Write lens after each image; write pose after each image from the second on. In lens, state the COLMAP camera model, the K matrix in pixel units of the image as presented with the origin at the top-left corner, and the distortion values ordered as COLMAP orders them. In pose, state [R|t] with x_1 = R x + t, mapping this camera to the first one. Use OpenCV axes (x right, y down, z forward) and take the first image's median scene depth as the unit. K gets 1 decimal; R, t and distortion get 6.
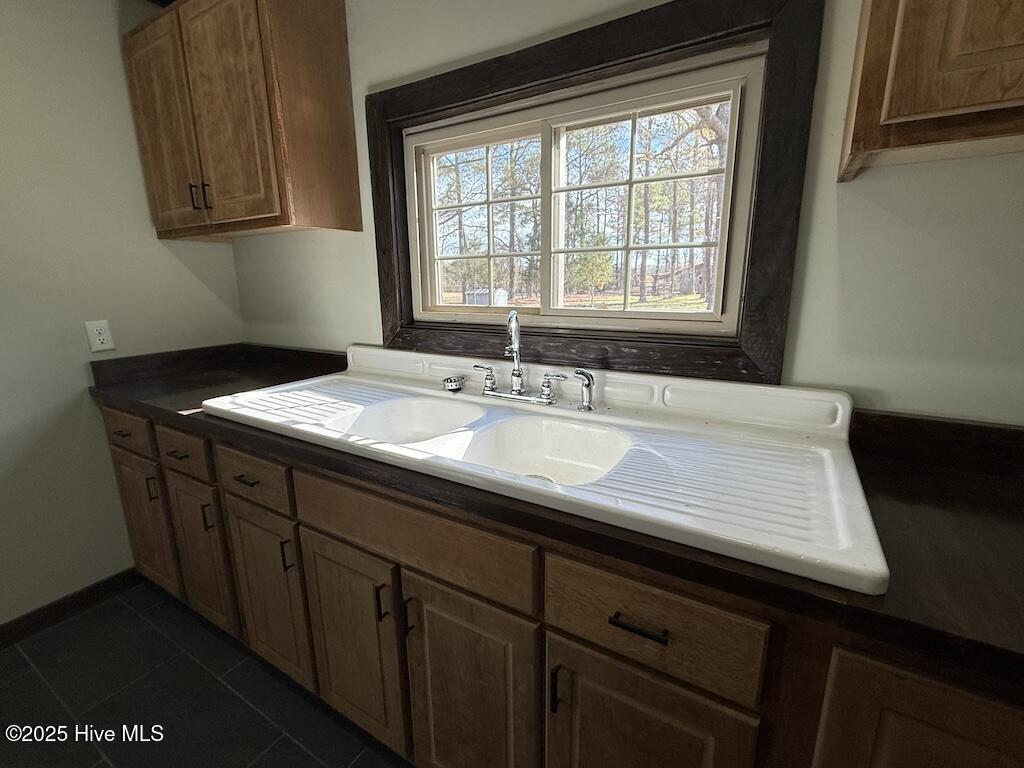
lens RADIAL K [[453.7, 0, 511.9], [0, 453.7, 387.7], [0, 0, 1]] dist [-0.010307, 0.000048]
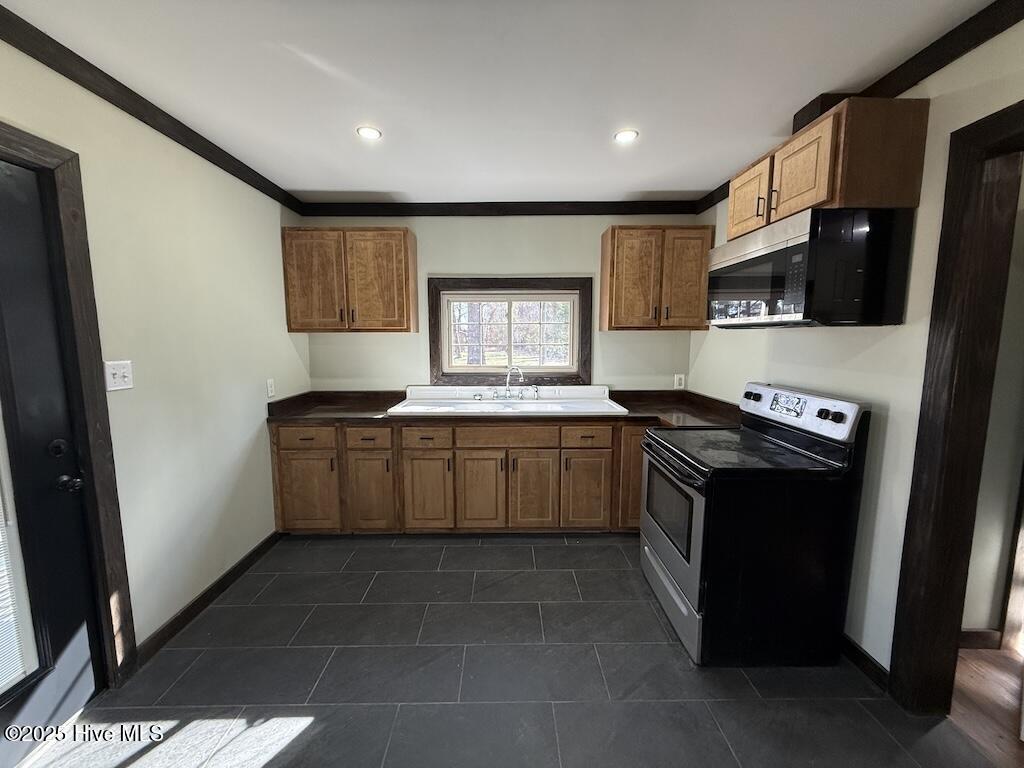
lens RADIAL K [[404.7, 0, 514.5], [0, 404.7, 383.8], [0, 0, 1]] dist [-0.002118, -0.000060]
pose [[0.850275, -0.053202, 0.523643, -1.214078], [0.113223, 0.990075, -0.083256, 0.136062], [-0.514016, 0.130079, 0.847860, -1.052578]]
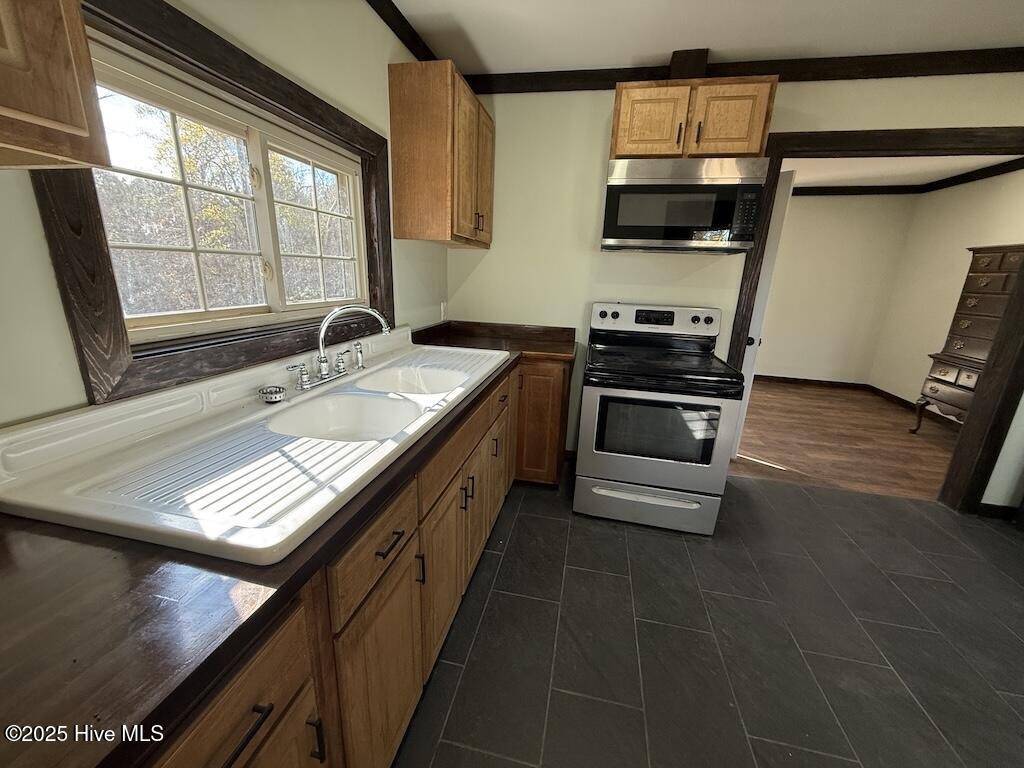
lens RADIAL K [[404.7, 0, 507.8], [0, 404.7, 383.7], [0, 0, 1]] dist [-0.002118, -0.000060]
pose [[-0.317546, -0.253334, 0.913776, -1.136811], [0.184931, 0.928603, 0.321709, -0.227427], [-0.930035, 0.271143, -0.248025, 0.834772]]
